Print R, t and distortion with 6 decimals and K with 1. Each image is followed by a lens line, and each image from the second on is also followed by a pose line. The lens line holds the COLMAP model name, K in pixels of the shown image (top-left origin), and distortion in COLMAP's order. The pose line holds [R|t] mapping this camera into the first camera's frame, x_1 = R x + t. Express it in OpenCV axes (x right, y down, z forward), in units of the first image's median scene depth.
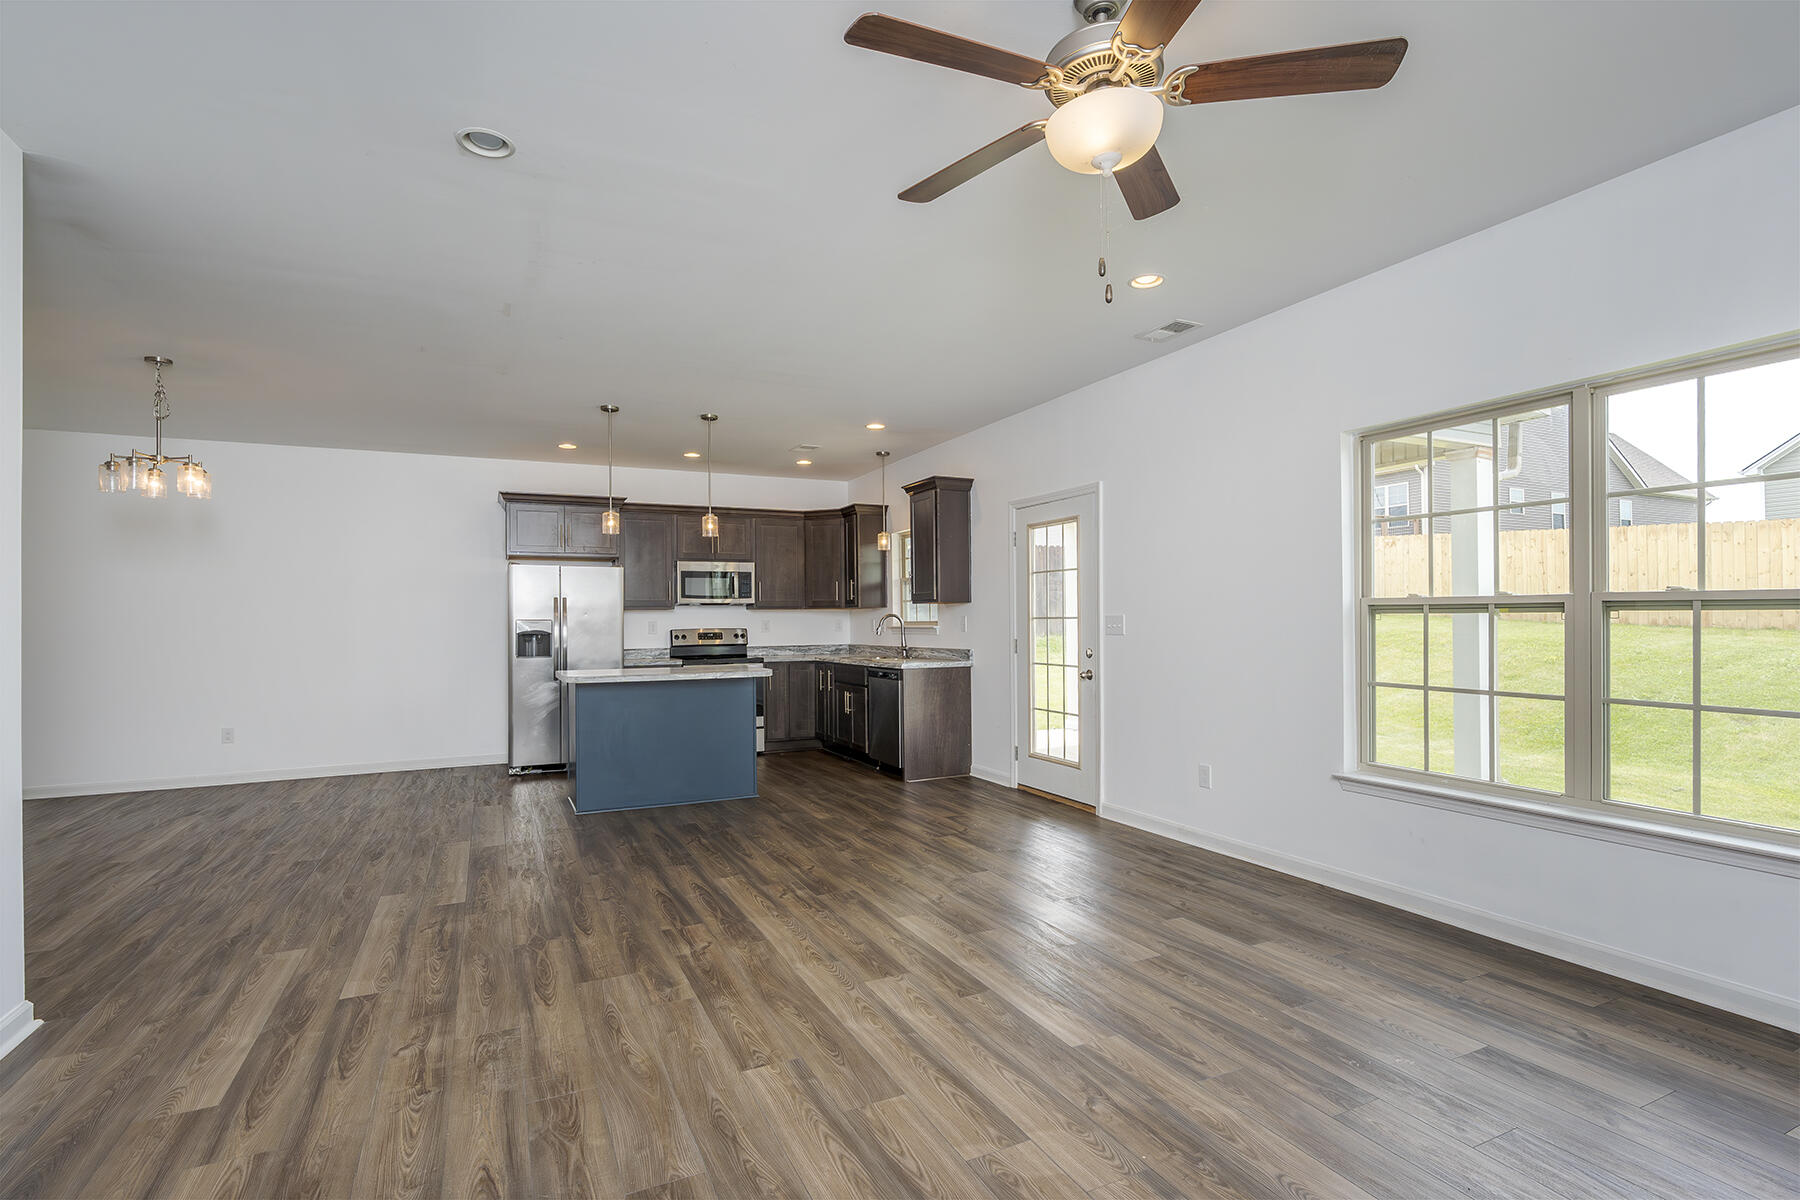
lens RADIAL K [[850.9, 0, 894.6], [0, 850.9, 629.8], [0, 0, 1]] dist [-0.002618, 0.000467]
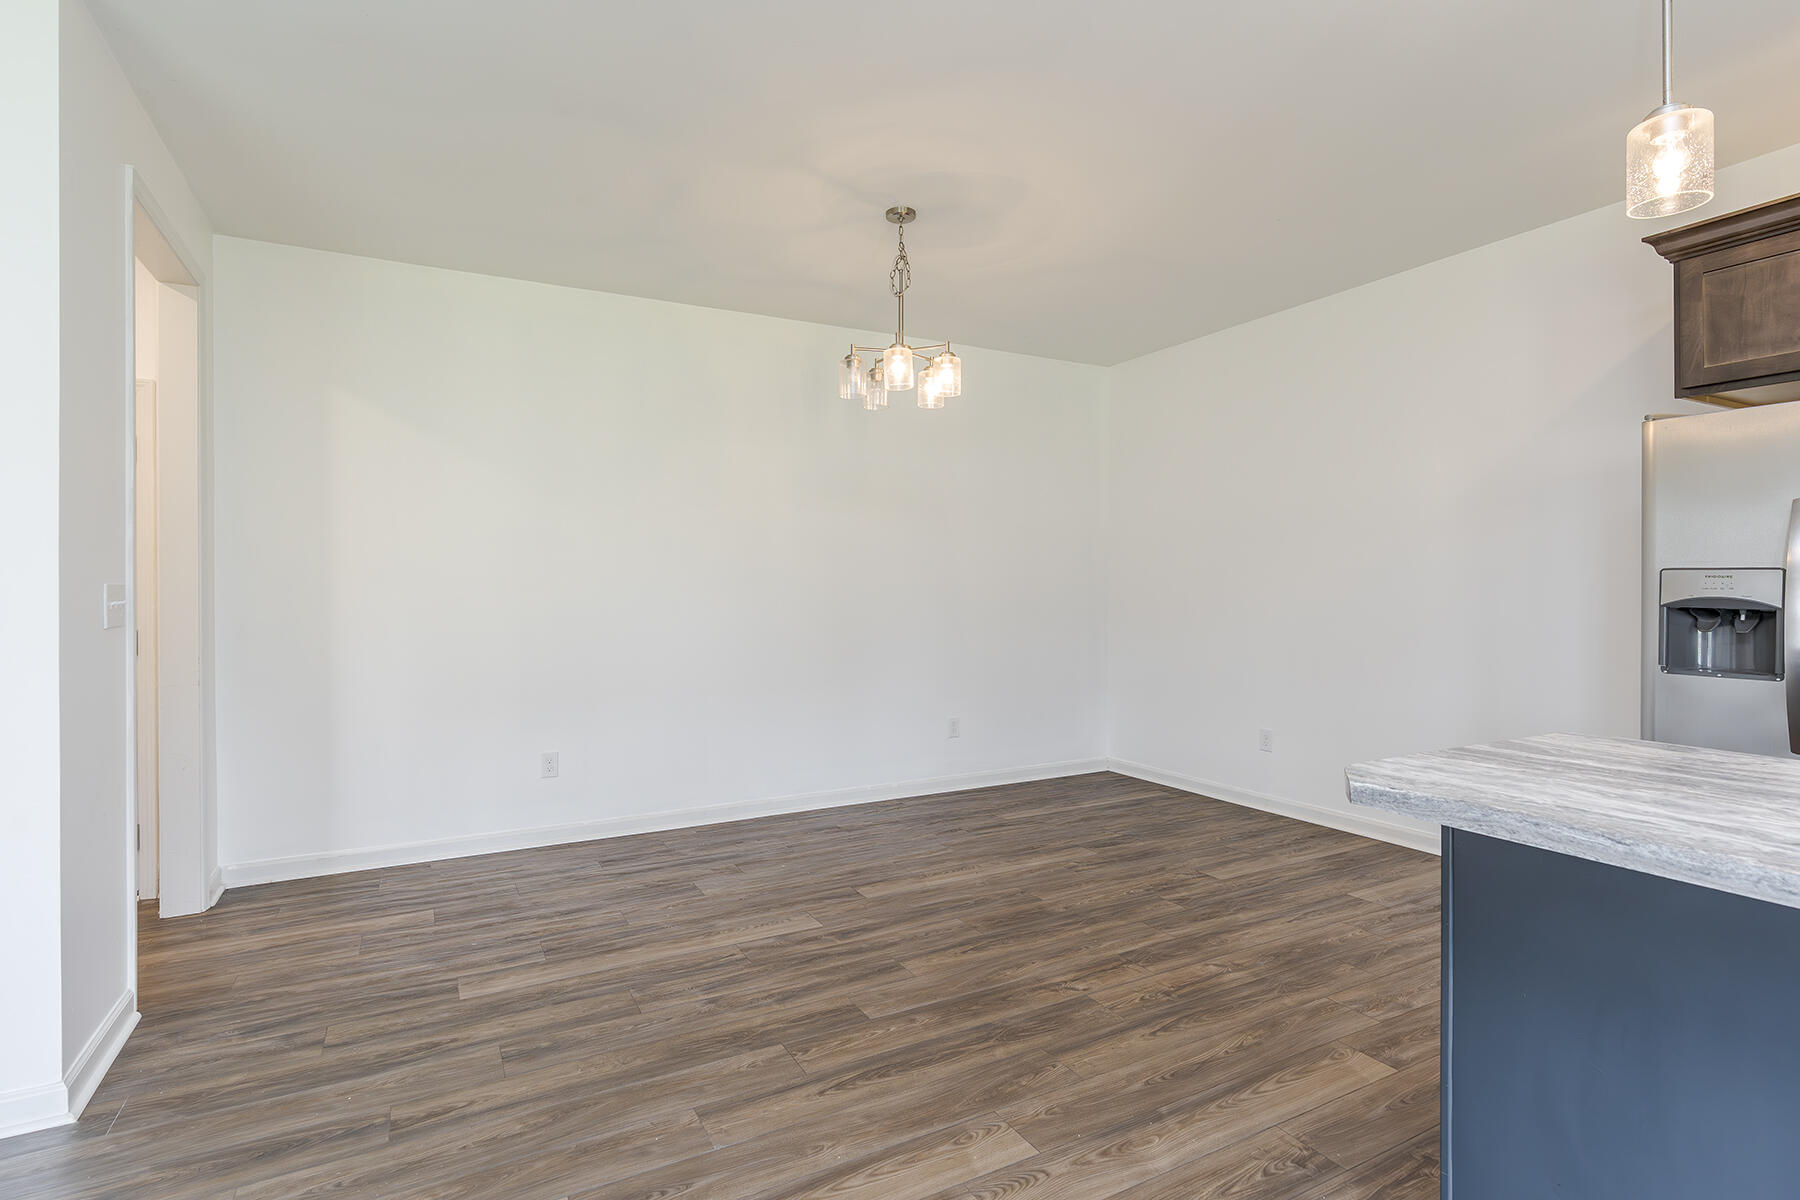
lens RADIAL K [[884.9, 0, 894.2], [0, 884.9, 592.9], [0, 0, 1]] dist [-0.000584, 0.000051]
pose [[0.051685, 0.015668, -0.998541, -0.122522], [-0.005447, 0.999866, 0.015407, -0.008729], [0.998649, 0.004643, 0.051764, 1.011500]]
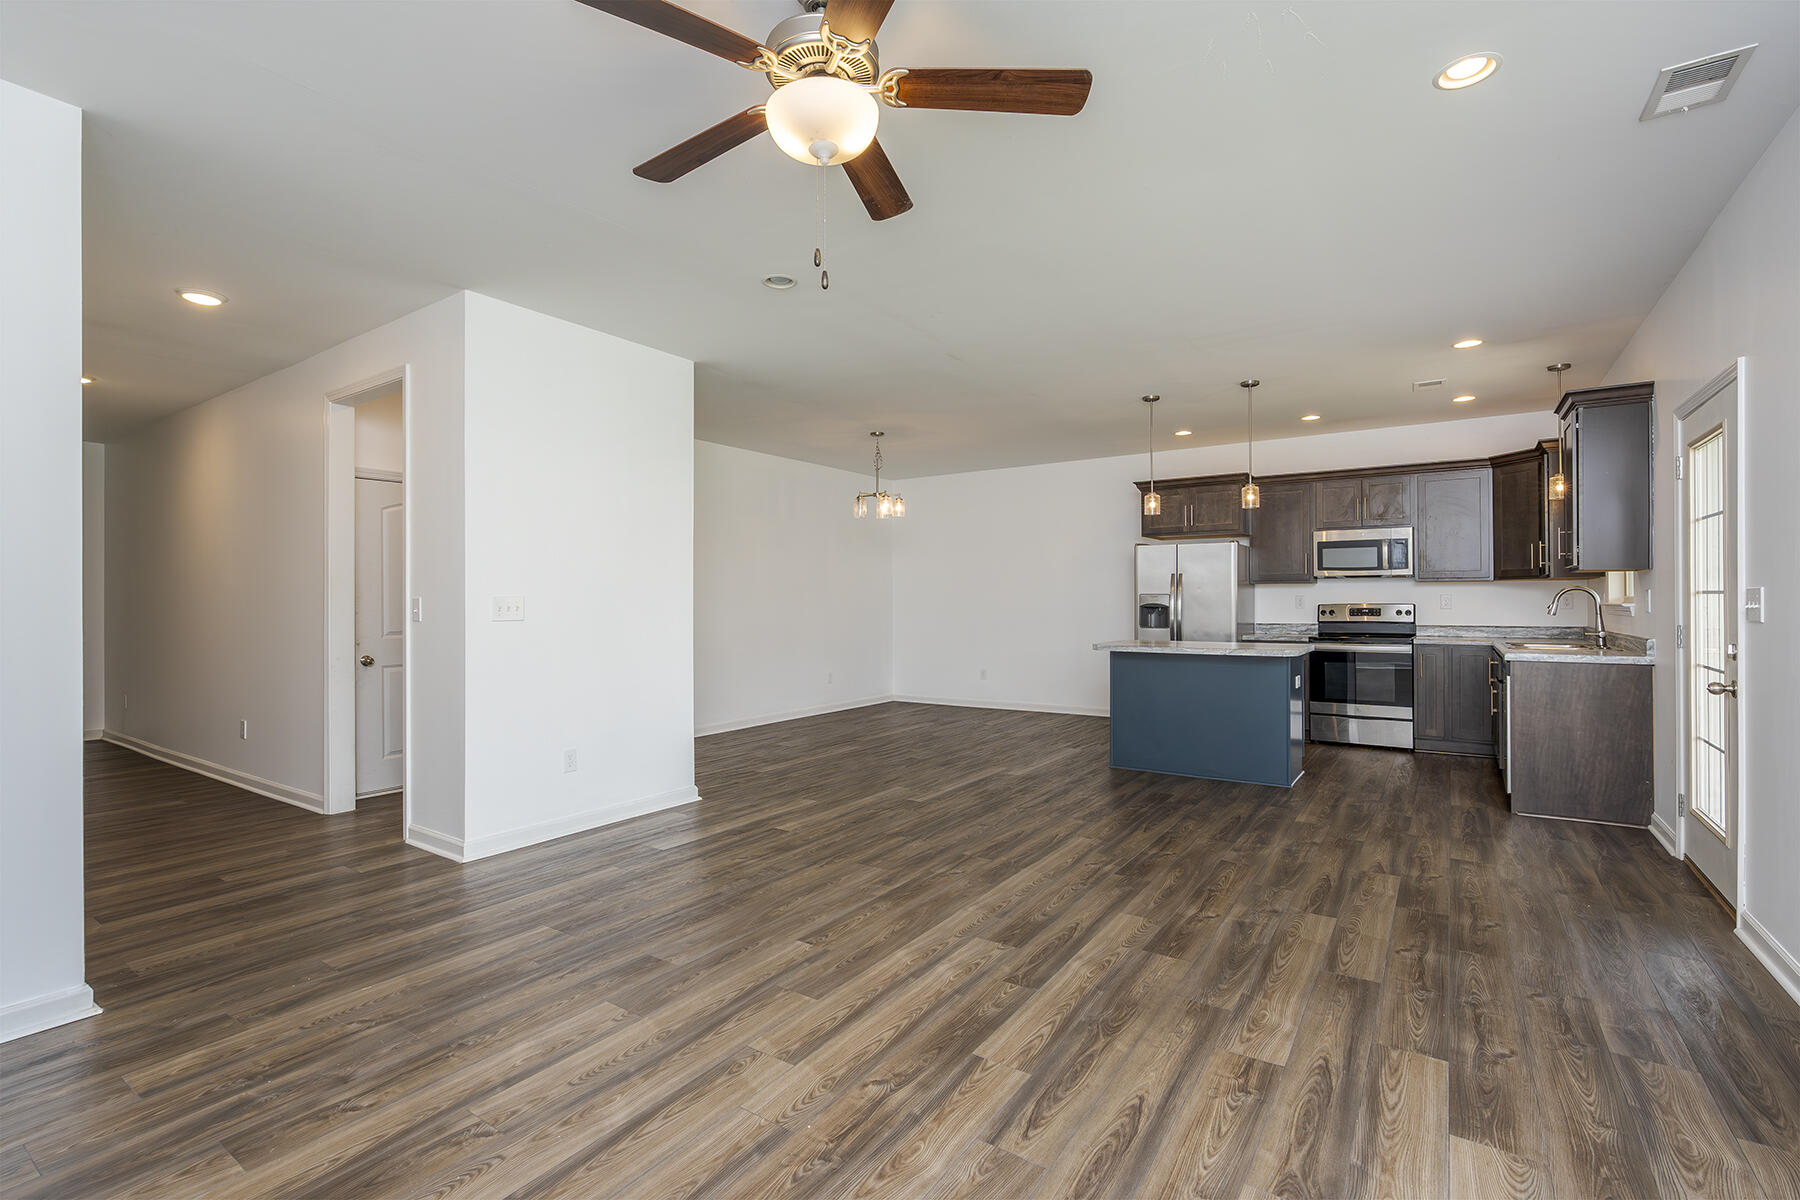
lens RADIAL K [[814.9, 0, 894.8], [0, 814.9, 607.8], [0, 0, 1]] dist [-0.003938, 0.000185]
pose [[0.501708, 0.014581, -0.864914, 0.520297], [-0.008471, 0.999893, 0.011942, -0.006007], [0.864996, 0.001336, 0.501777, 0.264348]]
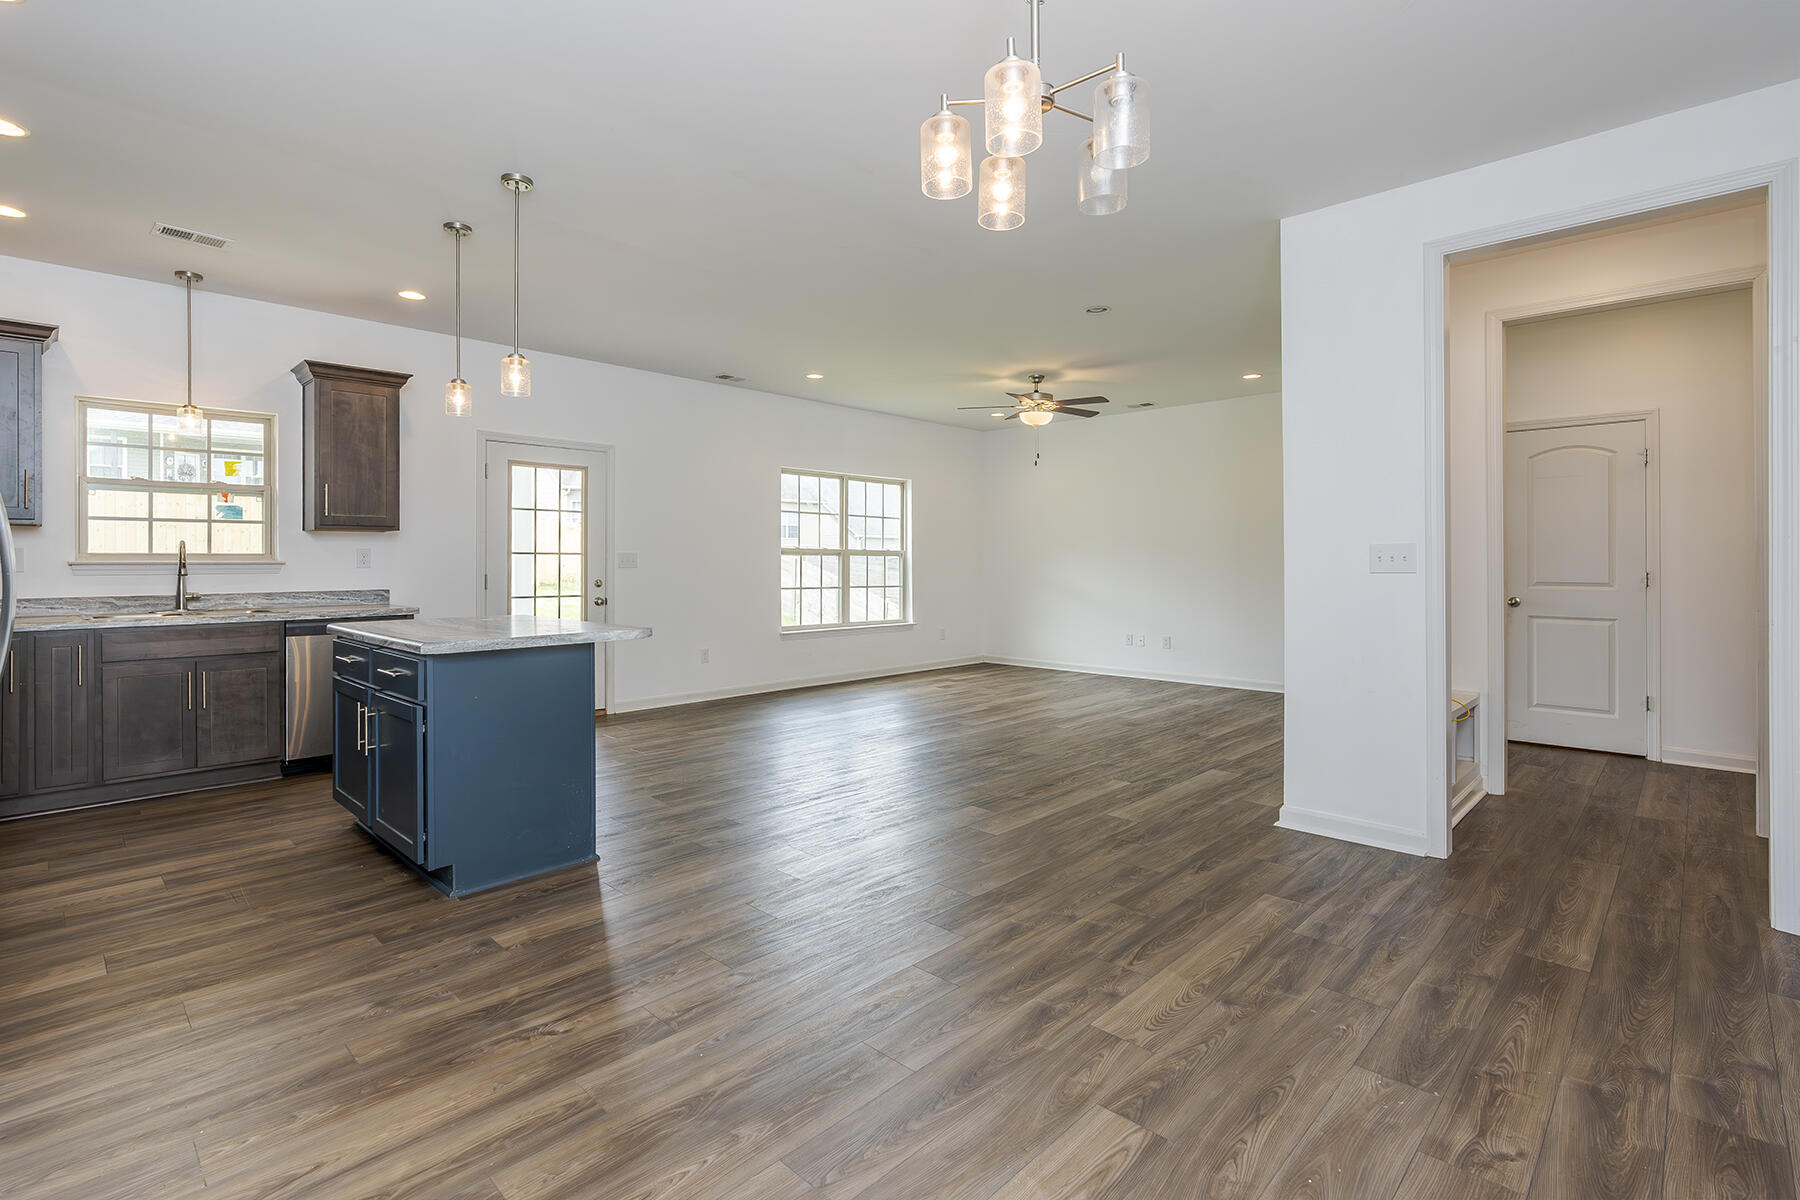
lens RADIAL K [[844.2, 0, 887.0], [0, 844.2, 556.2], [0, 0, 1]] dist [0.000852, 0.000496]
pose [[-0.346139, 0.016926, 0.938030, -1.280509], [0.013360, 0.999825, -0.013112, 0.012265], [-0.938088, 0.007993, -0.346305, 1.270184]]
